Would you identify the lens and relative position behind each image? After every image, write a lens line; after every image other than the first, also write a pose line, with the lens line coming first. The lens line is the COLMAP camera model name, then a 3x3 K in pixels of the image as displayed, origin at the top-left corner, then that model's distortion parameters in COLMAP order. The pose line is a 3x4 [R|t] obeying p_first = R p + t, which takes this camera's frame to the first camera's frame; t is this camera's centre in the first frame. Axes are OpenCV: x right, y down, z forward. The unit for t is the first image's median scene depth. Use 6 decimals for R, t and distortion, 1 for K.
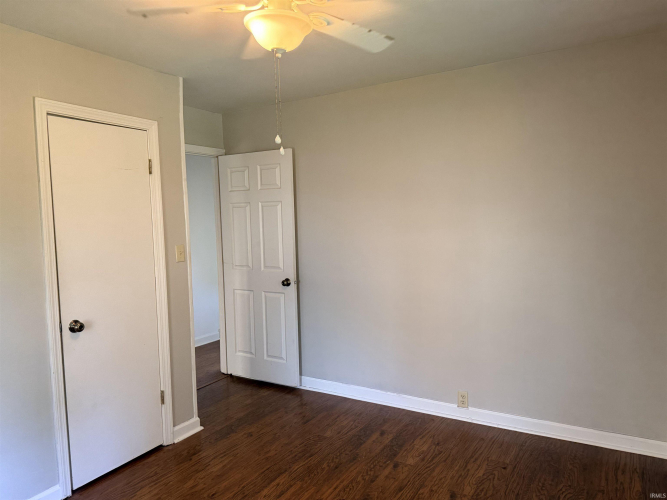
lens RADIAL K [[464.3, 0, 333.5], [0, 464.3, 250.0], [0, 0, 1]] dist [0.070508, -0.083011]
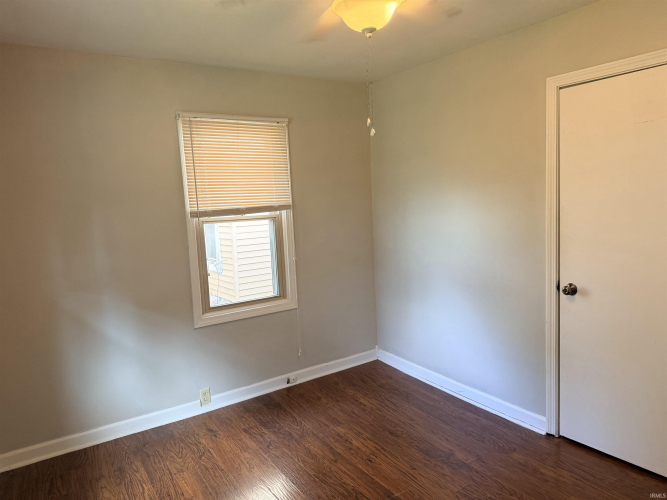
lens RADIAL K [[464.3, 0, 333.5], [0, 464.3, 250.0], [0, 0, 1]] dist [0.070508, -0.083011]
pose [[-0.452945, 0.135456, -0.881188, 0.620765], [0.002760, 0.988599, 0.150548, -0.085677], [0.891534, 0.065758, -0.448155, 1.034192]]
